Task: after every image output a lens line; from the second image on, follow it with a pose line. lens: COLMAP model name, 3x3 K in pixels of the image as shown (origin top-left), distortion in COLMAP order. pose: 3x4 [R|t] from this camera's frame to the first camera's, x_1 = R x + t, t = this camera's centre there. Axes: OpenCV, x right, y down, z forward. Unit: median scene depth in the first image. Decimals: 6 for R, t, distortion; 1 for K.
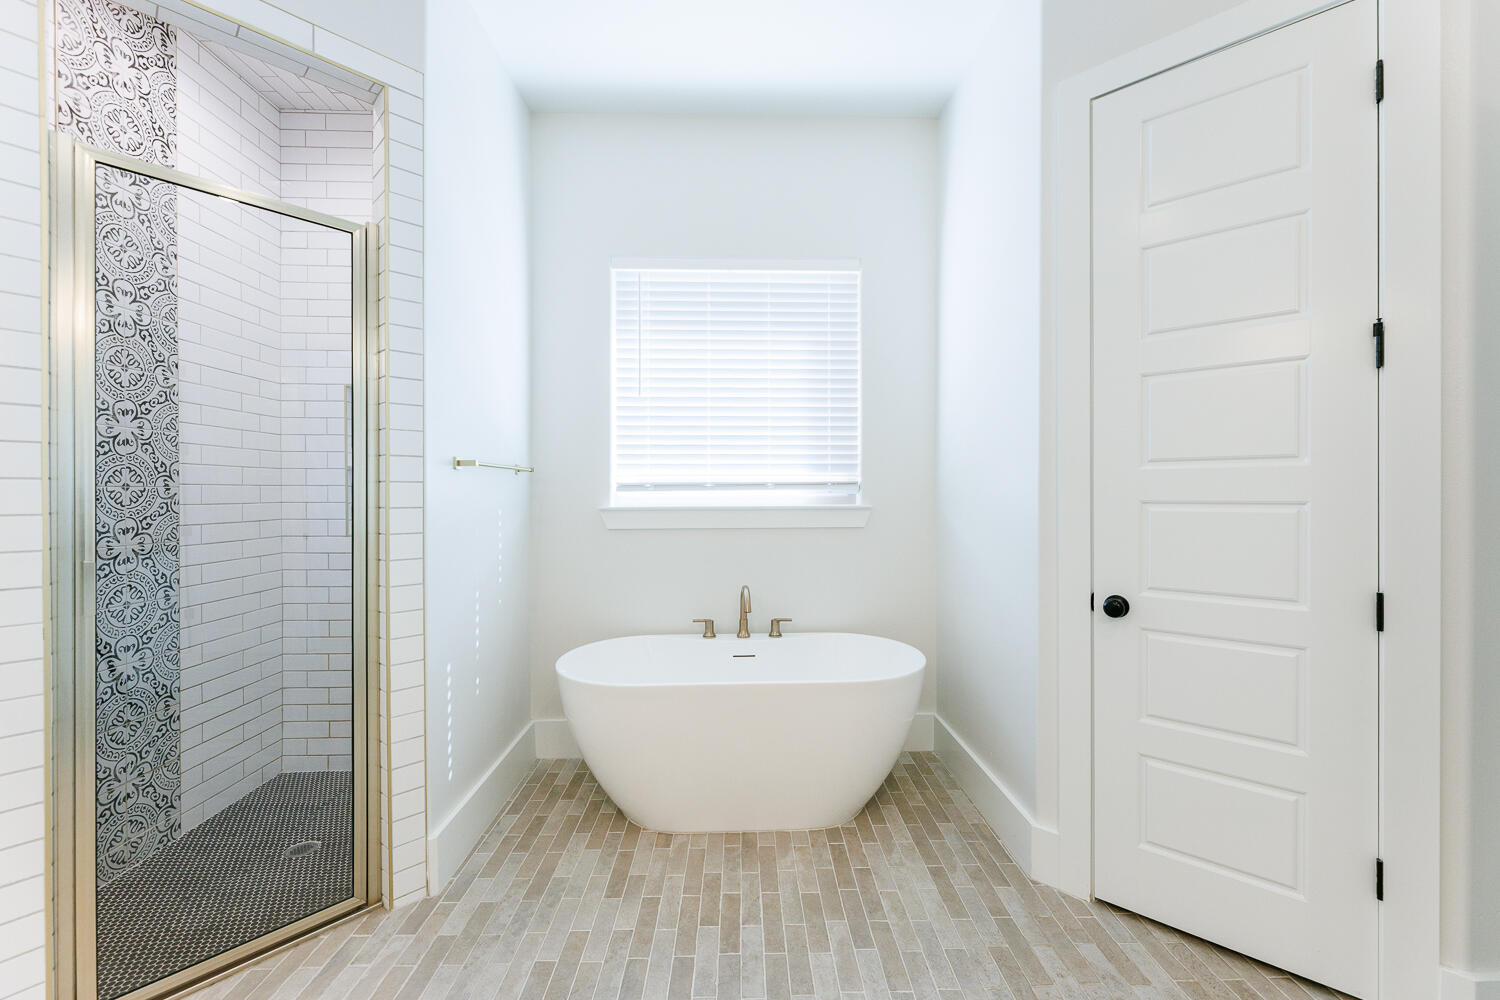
lens RADIAL K [[604.2, 0, 761.2], [0, 604.2, 494.1], [0, 0, 1]] dist [0.012695, 0.000724]
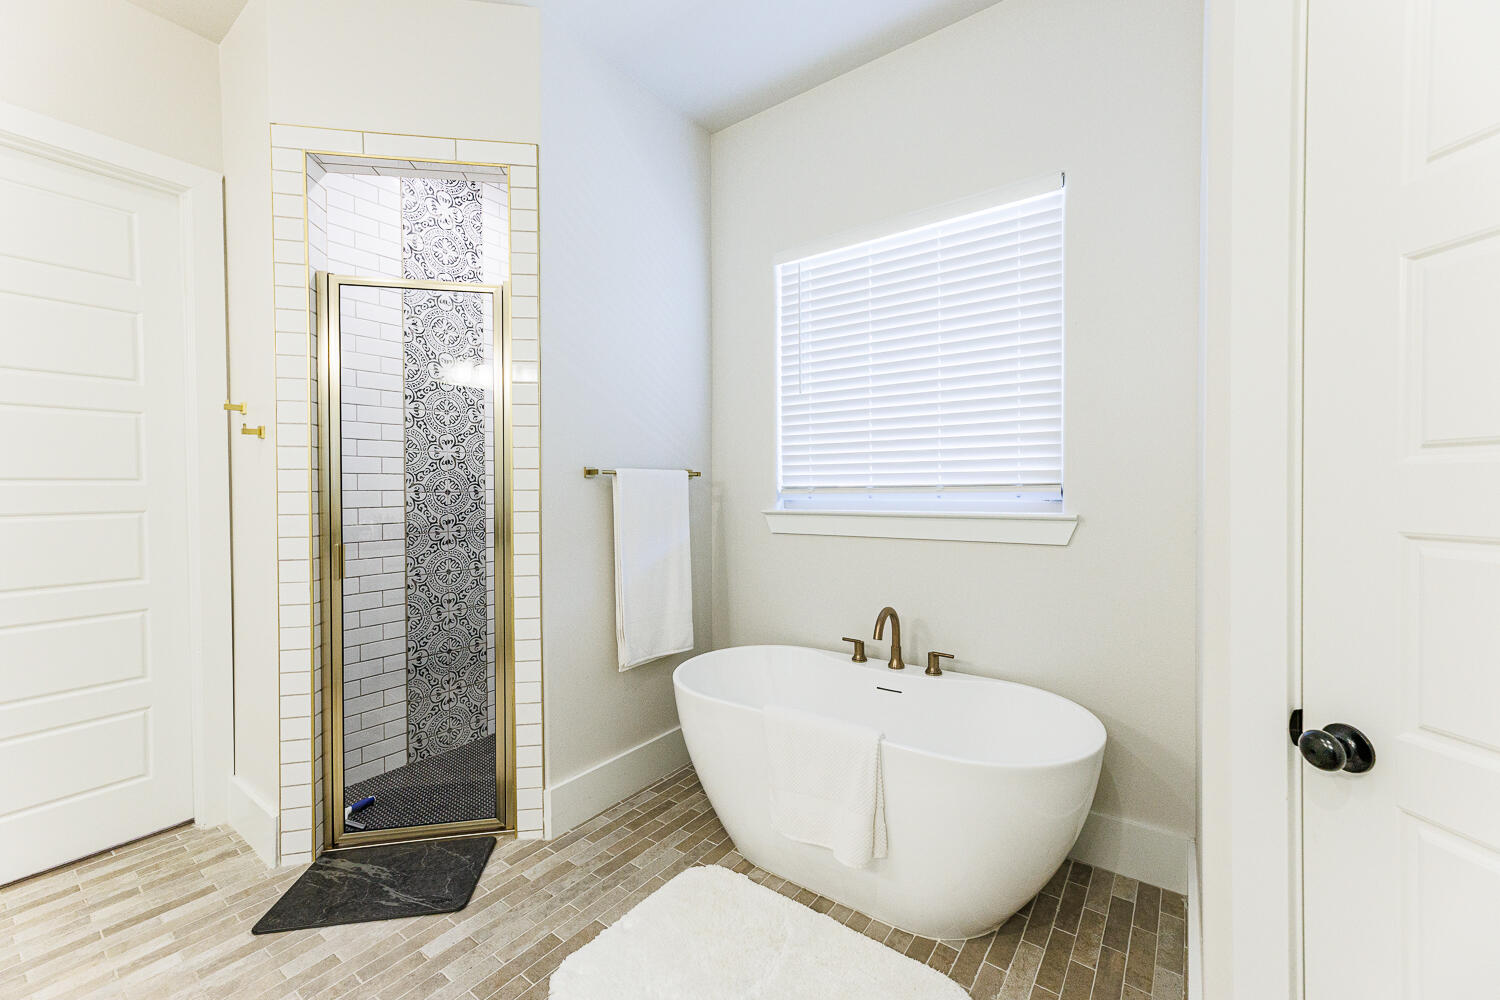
lens RADIAL K [[604.2, 0, 753.1], [0, 604.2, 495.8], [0, 0, 1]] dist [0.012695, 0.000724]
pose [[0.792436, 0.005835, -0.609927, 0.429316], [0.001771, 0.999928, 0.011866, -0.018921], [0.609952, -0.010483, 0.792369, 0.276632]]
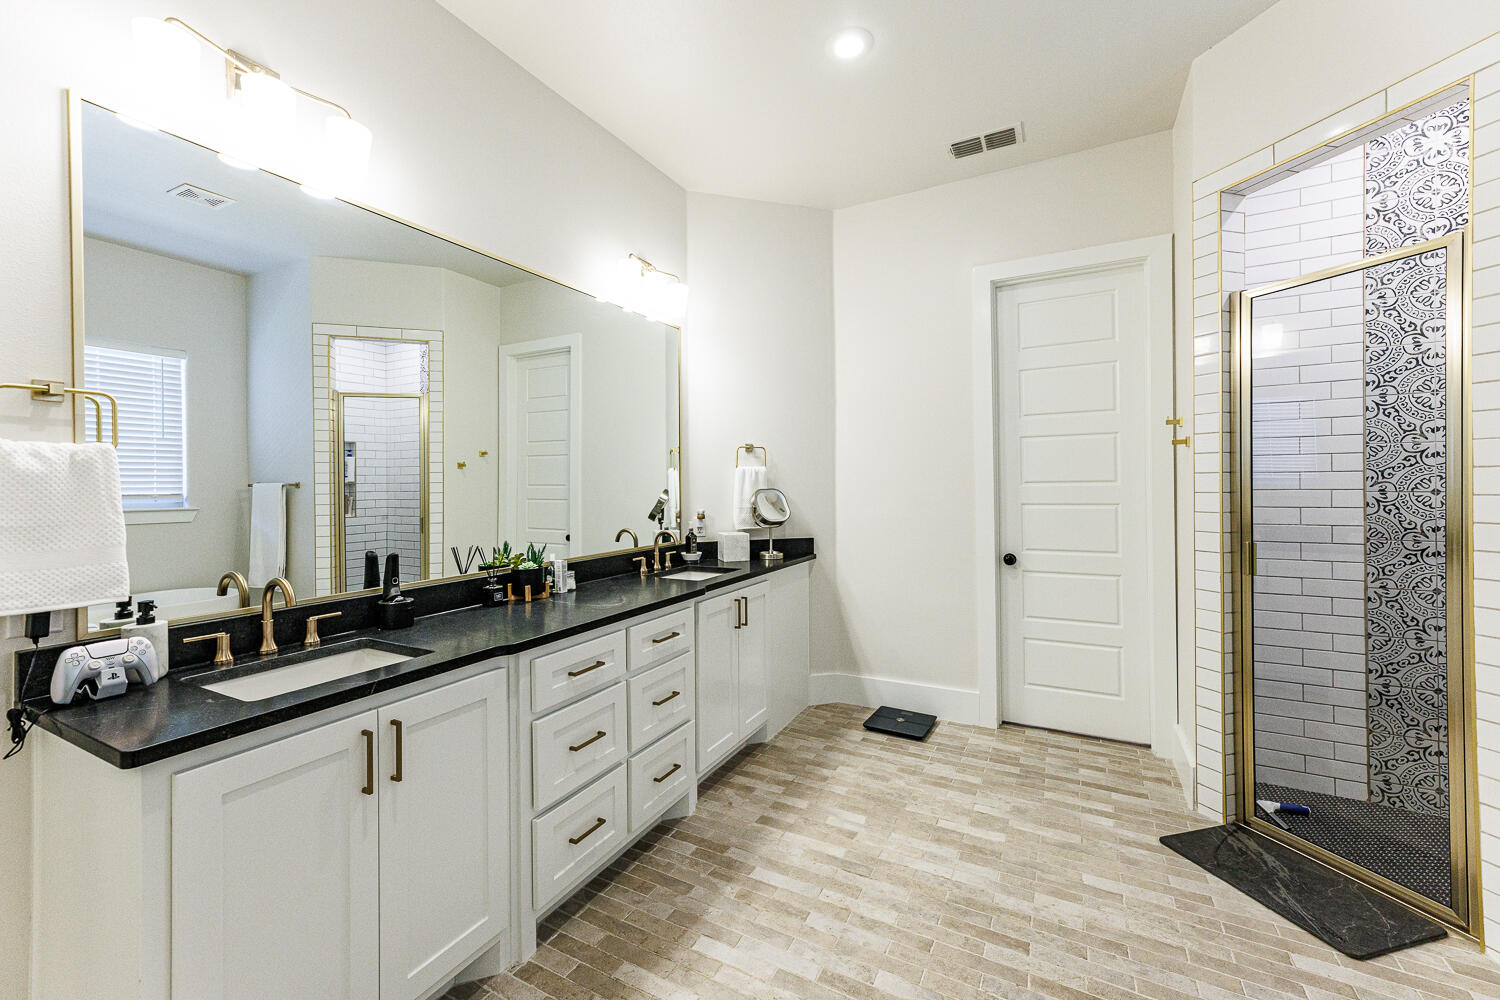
lens RADIAL K [[604.2, 0, 744.7], [0, 604.2, 483.6], [0, 0, 1]] dist [0.012695, 0.000724]
pose [[-0.493901, 0.004850, -0.869505, 0.637148], [0.007137, 0.999973, 0.001523, -0.038219], [0.869489, -0.005453, -0.493923, 0.407634]]
